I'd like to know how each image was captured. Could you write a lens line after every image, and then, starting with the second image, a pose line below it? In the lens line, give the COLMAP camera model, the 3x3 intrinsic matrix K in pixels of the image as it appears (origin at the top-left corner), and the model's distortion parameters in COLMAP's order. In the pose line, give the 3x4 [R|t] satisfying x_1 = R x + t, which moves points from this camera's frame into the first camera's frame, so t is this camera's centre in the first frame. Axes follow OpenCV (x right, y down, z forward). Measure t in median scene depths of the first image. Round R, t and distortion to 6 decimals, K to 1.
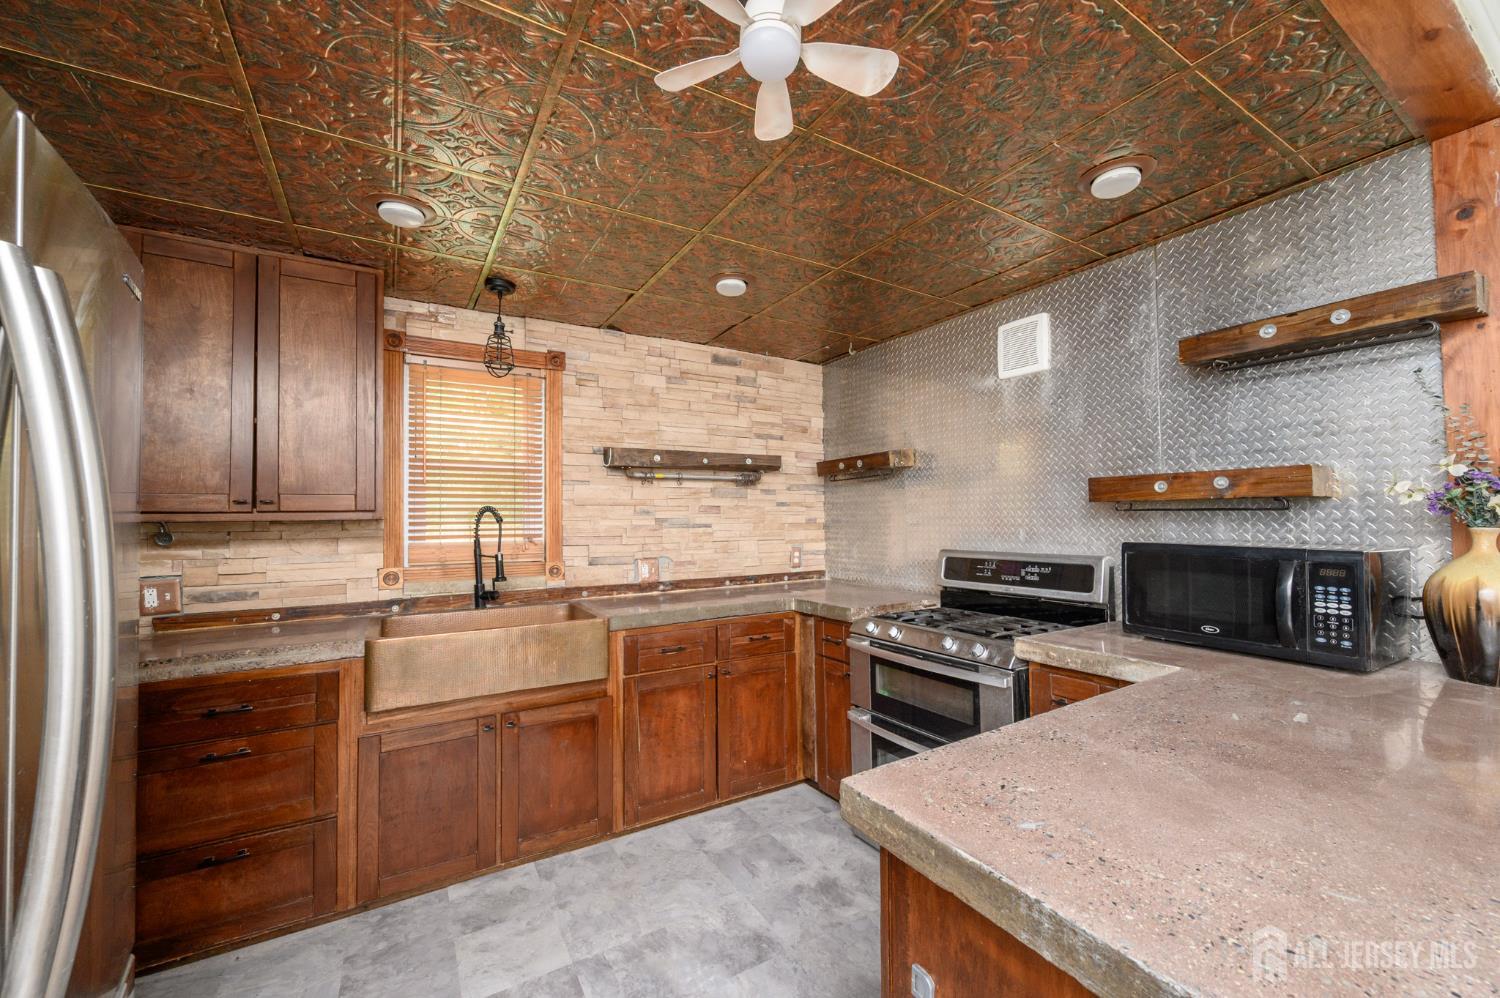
lens RADIAL K [[592.9, 0, 745.8], [0, 592.9, 501.9], [0, 0, 1]] dist [-0.001768, 0.000575]
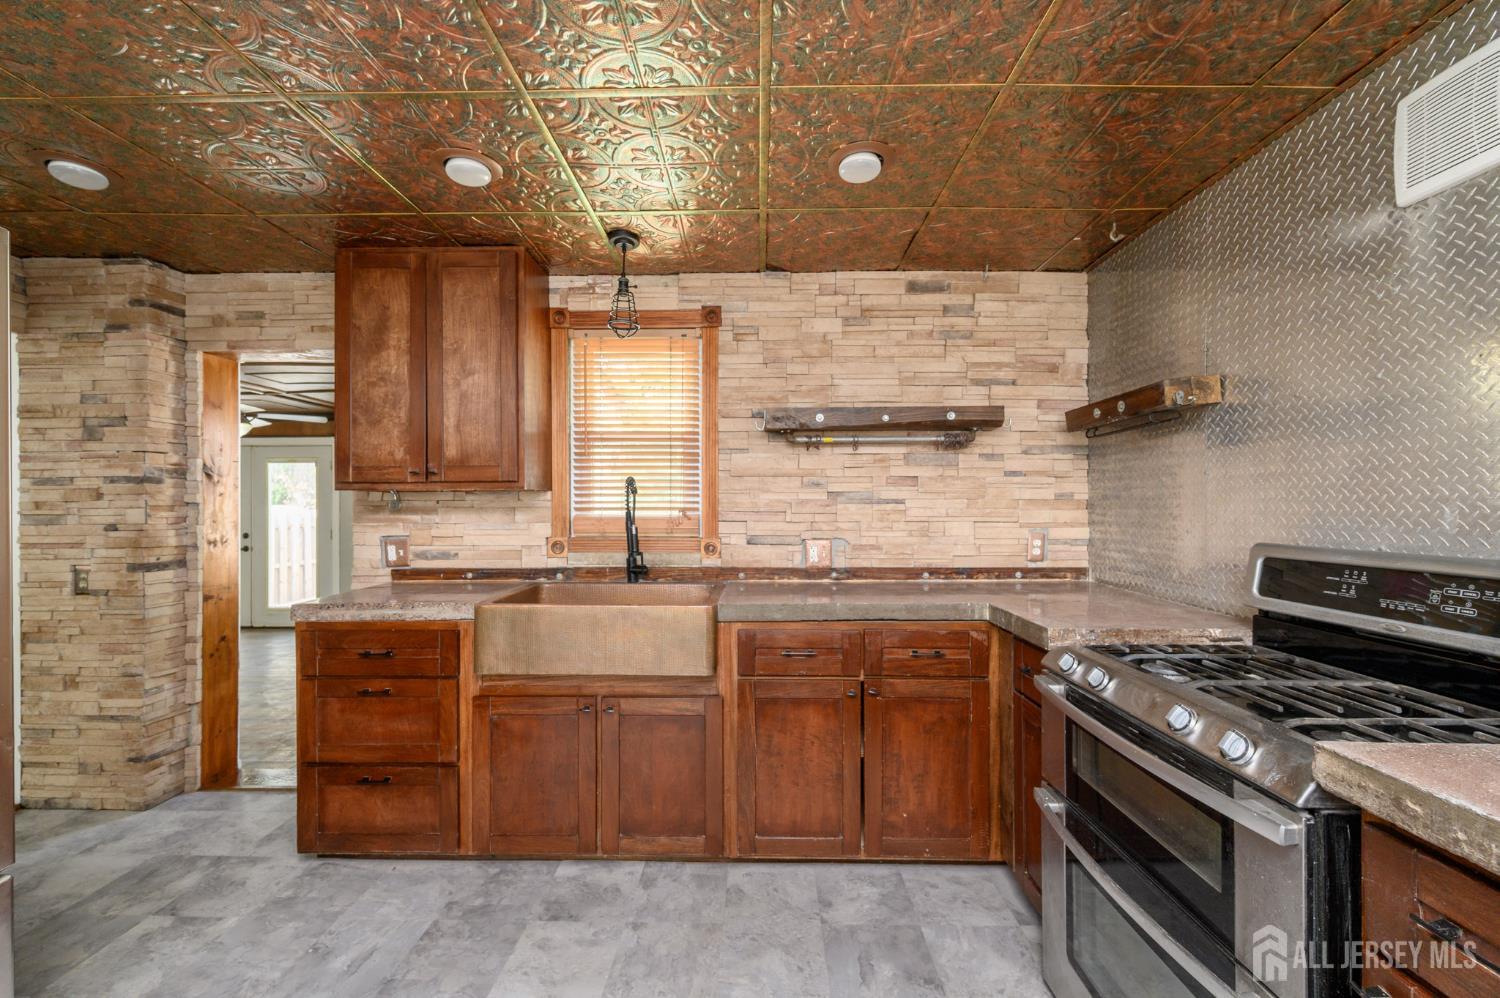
lens RADIAL K [[592.9, 0, 750.6], [0, 592.9, 503.1], [0, 0, 1]] dist [-0.001768, 0.000575]
pose [[0.849524, 0.007736, -0.527493, 0.230107], [0.007799, 0.999599, 0.027220, 0.024104], [0.527492, -0.027238, 0.849123, 0.282016]]
